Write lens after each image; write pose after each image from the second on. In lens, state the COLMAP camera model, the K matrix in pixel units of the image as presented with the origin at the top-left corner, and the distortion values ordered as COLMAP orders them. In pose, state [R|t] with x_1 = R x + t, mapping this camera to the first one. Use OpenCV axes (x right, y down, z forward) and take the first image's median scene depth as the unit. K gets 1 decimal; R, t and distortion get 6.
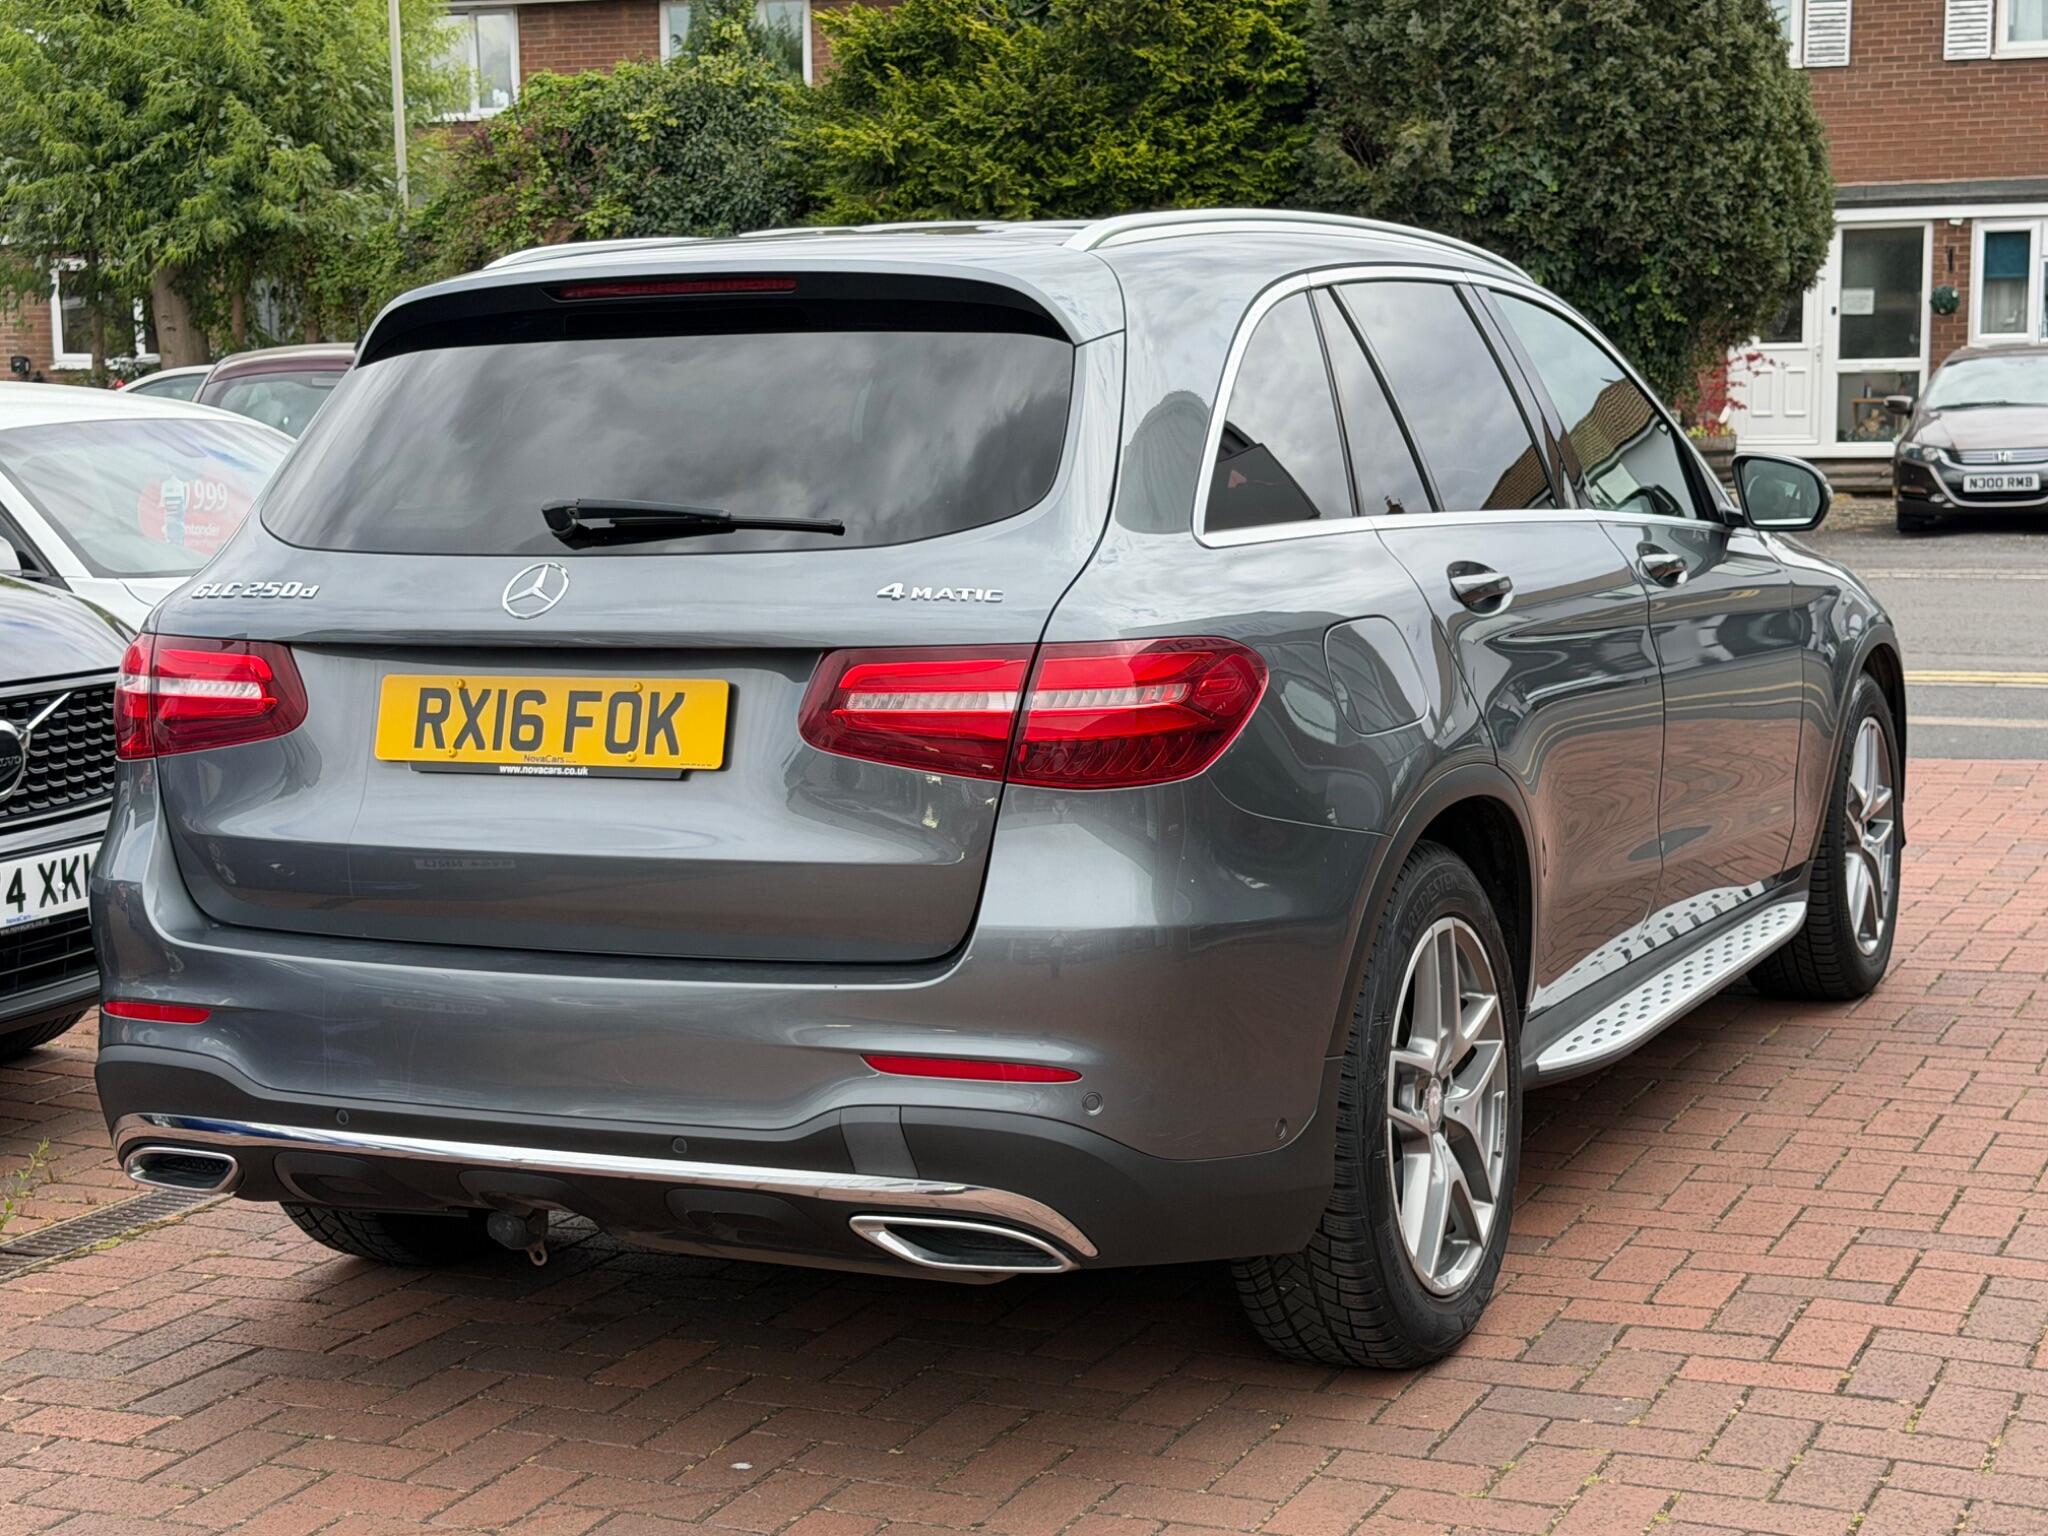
lens RADIAL K [[3197.8, 0, 1003.4], [0, 3197.8, 759.5], [0, 0, 1]] dist [0.137554, -0.015338]
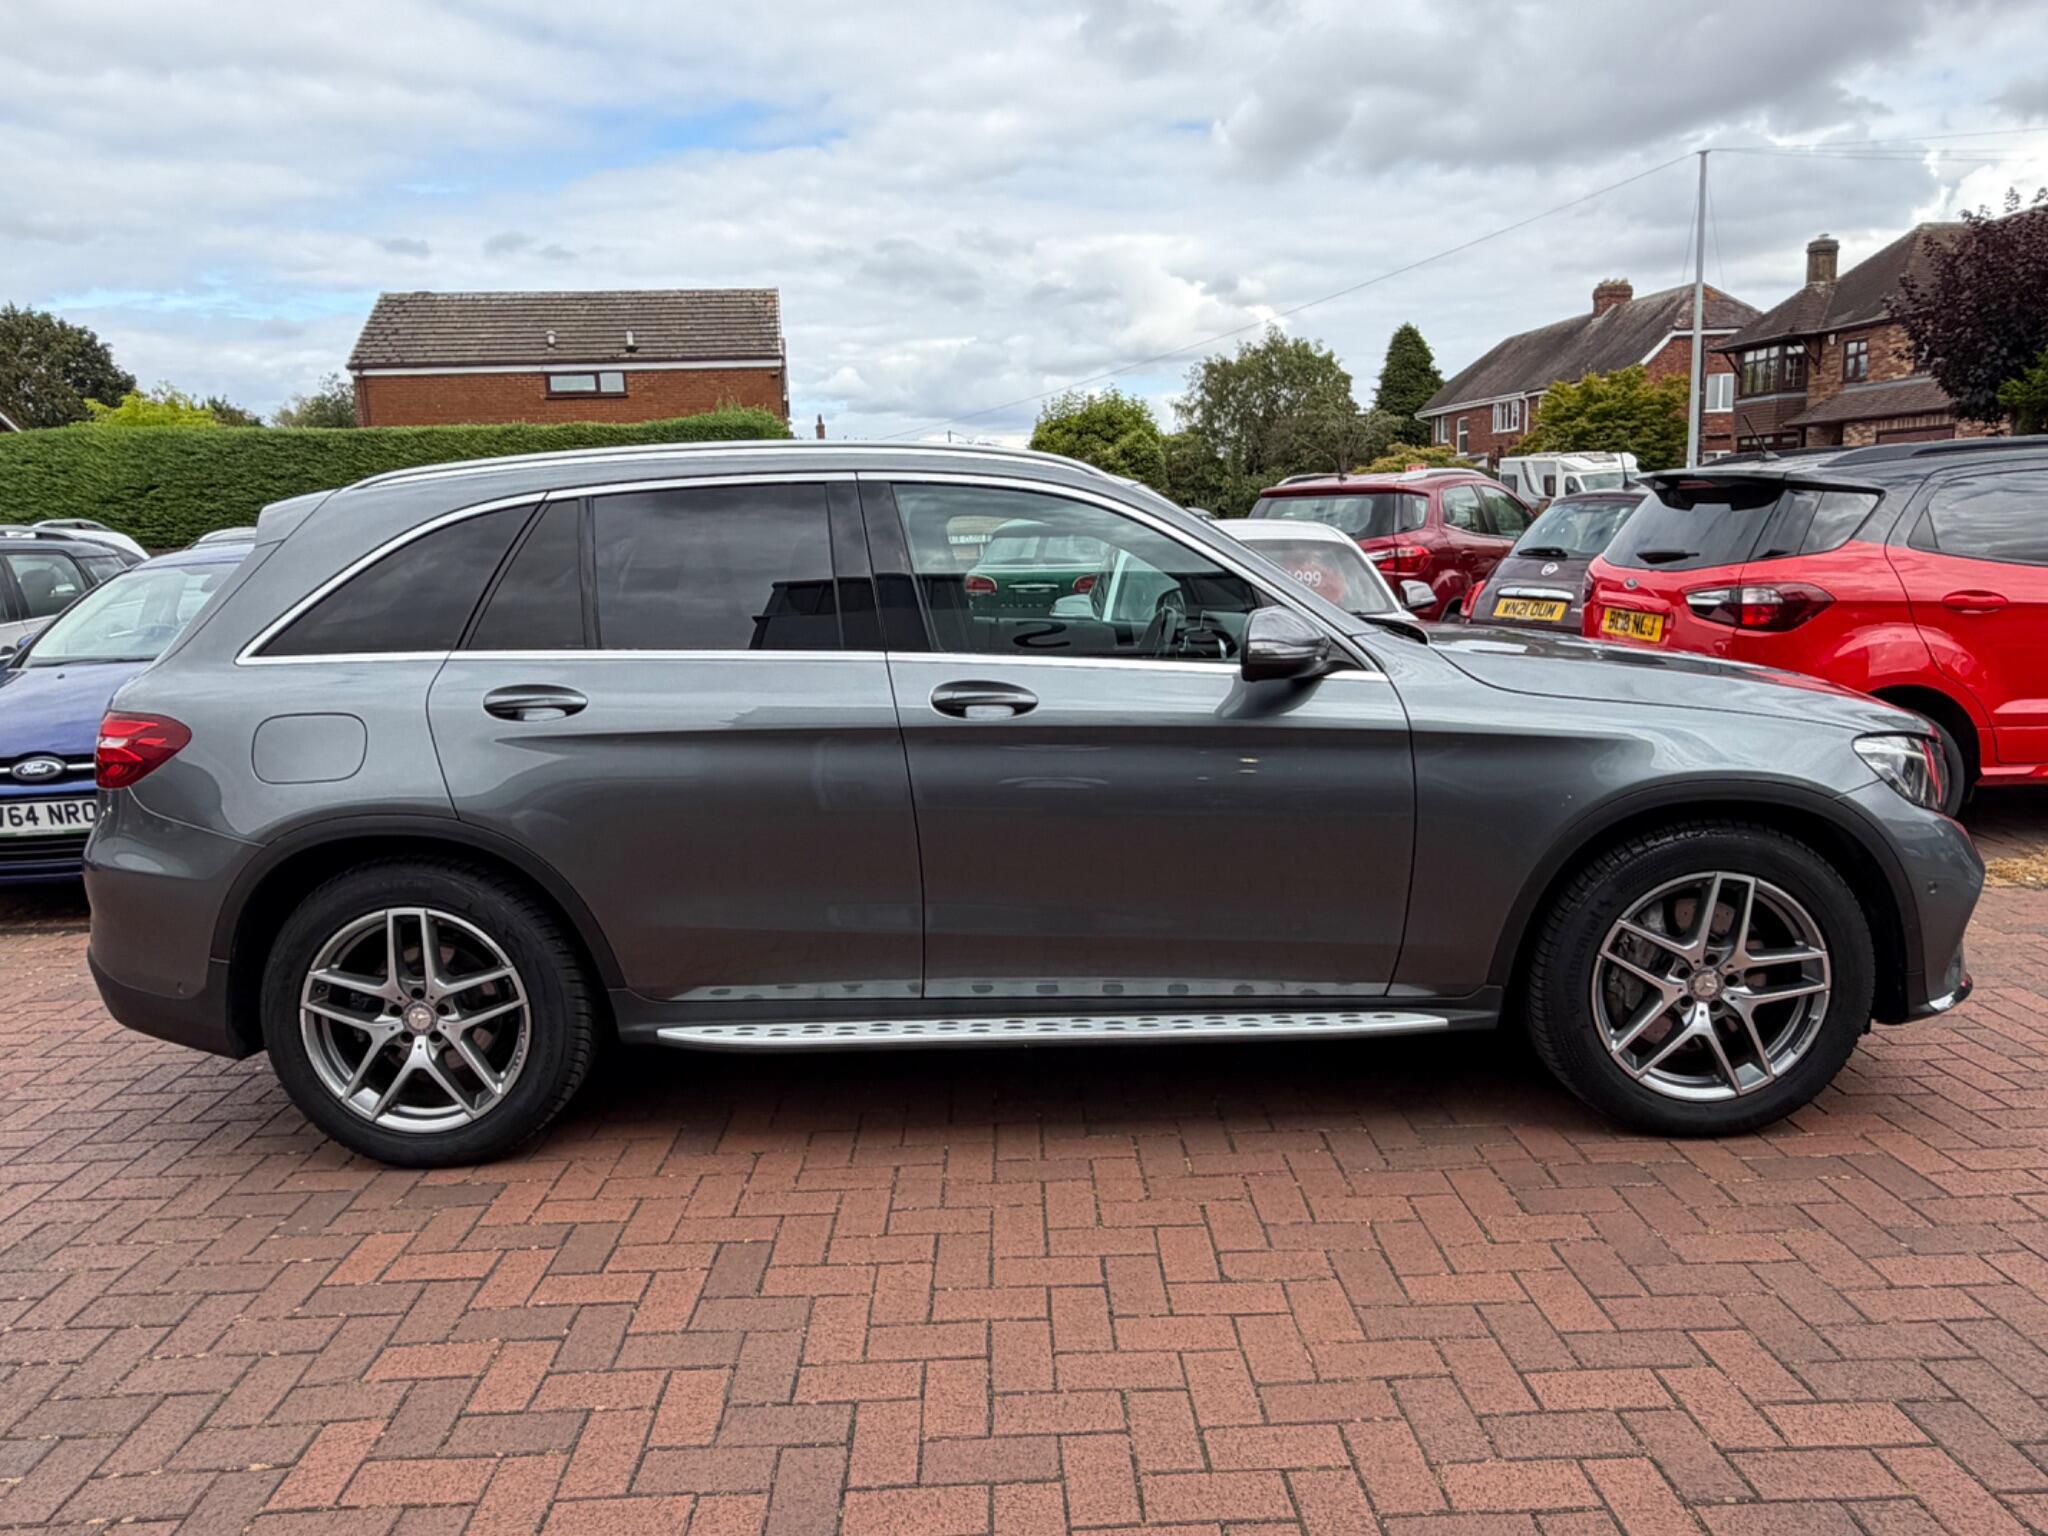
lens RADIAL K [[1395.4, 0, 1020.3], [0, 1395.4, 782.3], [0, 0, 1]] dist [-0.001176, 0.001957]
pose [[0.421243, 0.161474, -0.892458, 0.176963], [-0.076179, 0.986845, 0.142595, -0.027174], [0.903743, 0.007920, 0.428002, 0.197518]]
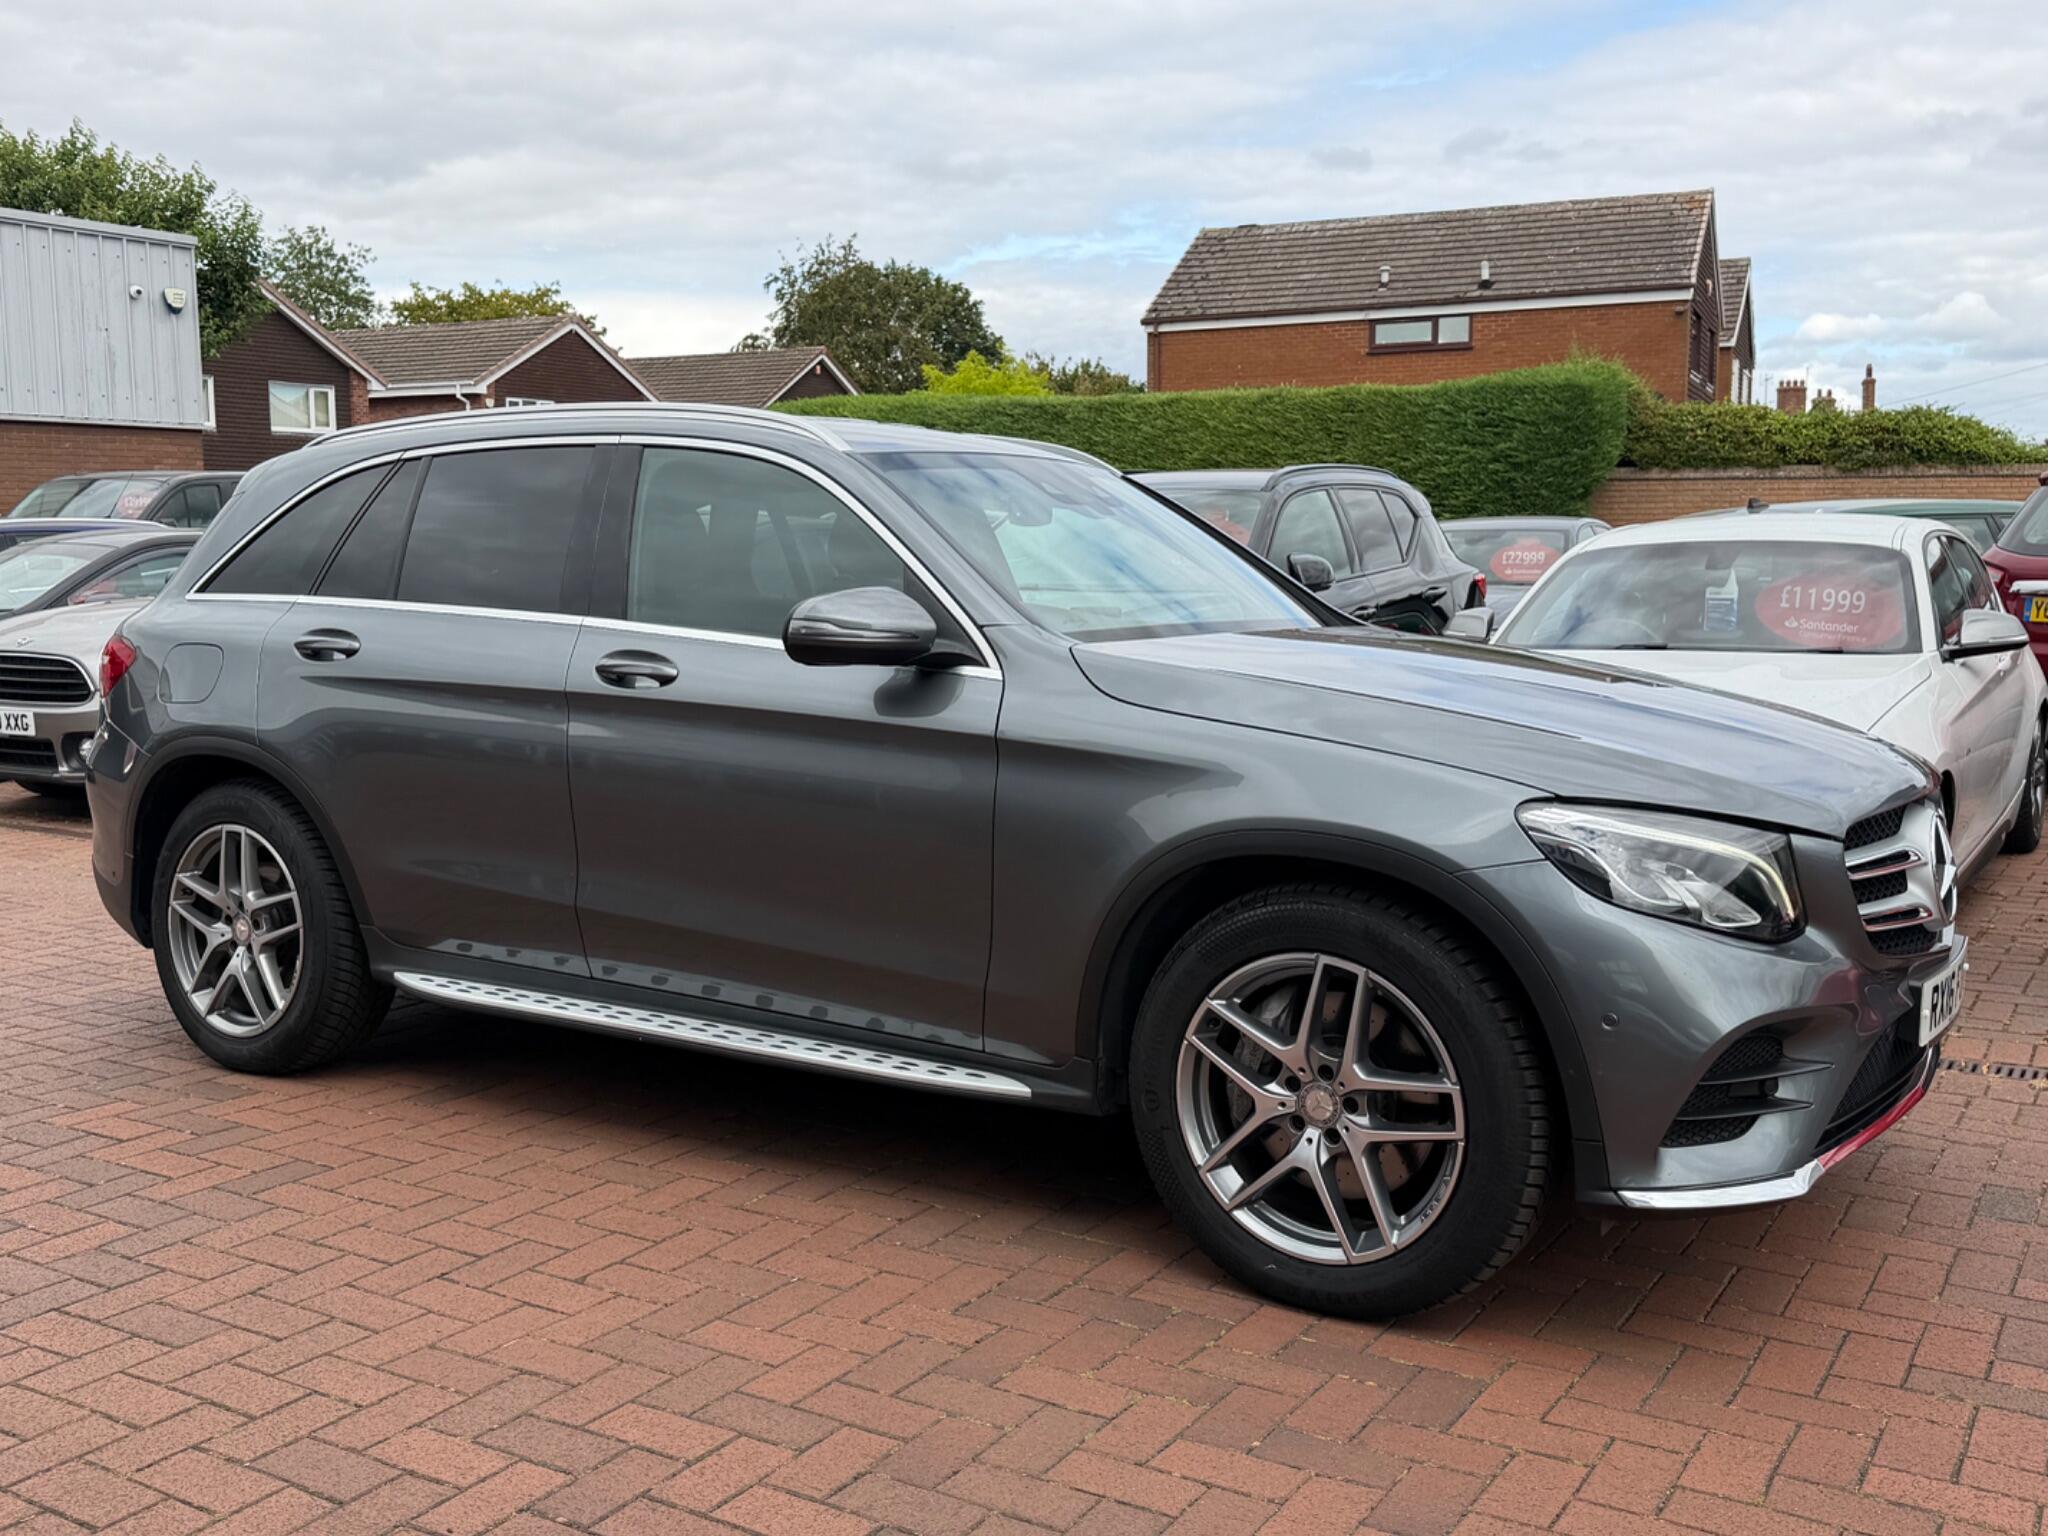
lens RADIAL K [[1936.2, 0, 1036.8], [0, 1936.2, 760.5], [0, 0, 1]] dist [0.194709, -0.417765]
pose [[-0.120266, 0.120405, -0.985413, 0.230512], [-0.111217, 0.984735, 0.133896, -0.035815], [0.986492, 0.125698, -0.105039, 0.310883]]
